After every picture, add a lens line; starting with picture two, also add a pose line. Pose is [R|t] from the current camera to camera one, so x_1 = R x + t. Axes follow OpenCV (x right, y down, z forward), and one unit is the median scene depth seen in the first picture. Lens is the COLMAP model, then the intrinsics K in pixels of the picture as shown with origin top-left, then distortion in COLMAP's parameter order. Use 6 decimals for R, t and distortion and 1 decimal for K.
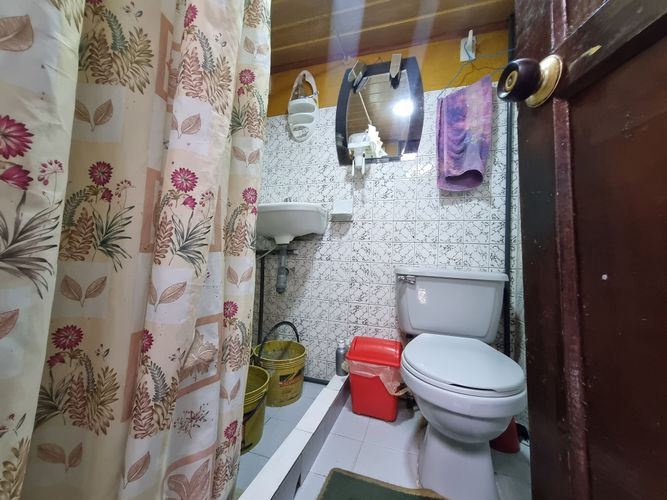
lens RADIAL K [[265.1, 0, 334.5], [0, 265.1, 248.6], [0, 0, 1]] dist [0.001300, 0.000369]
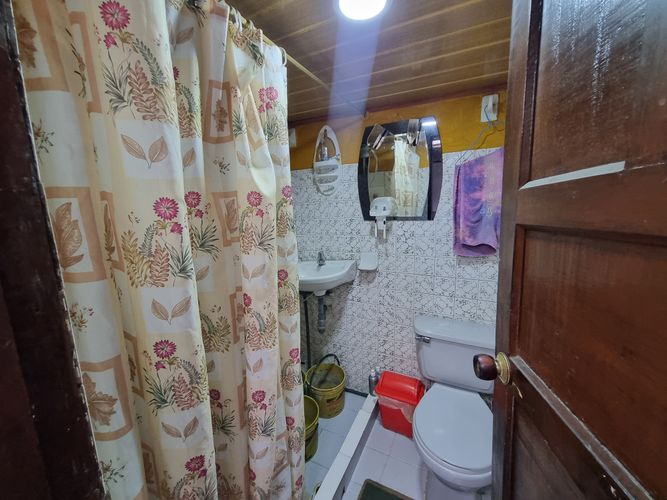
lens RADIAL K [[265.1, 0, 333.0], [0, 265.1, 249.3], [0, 0, 1]] dist [0.001300, 0.000369]
pose [[0.985438, -0.048368, -0.163008, 0.075958], [0.081291, 0.976043, 0.201819, -0.496915], [0.149341, -0.212131, 0.965763, -0.125093]]
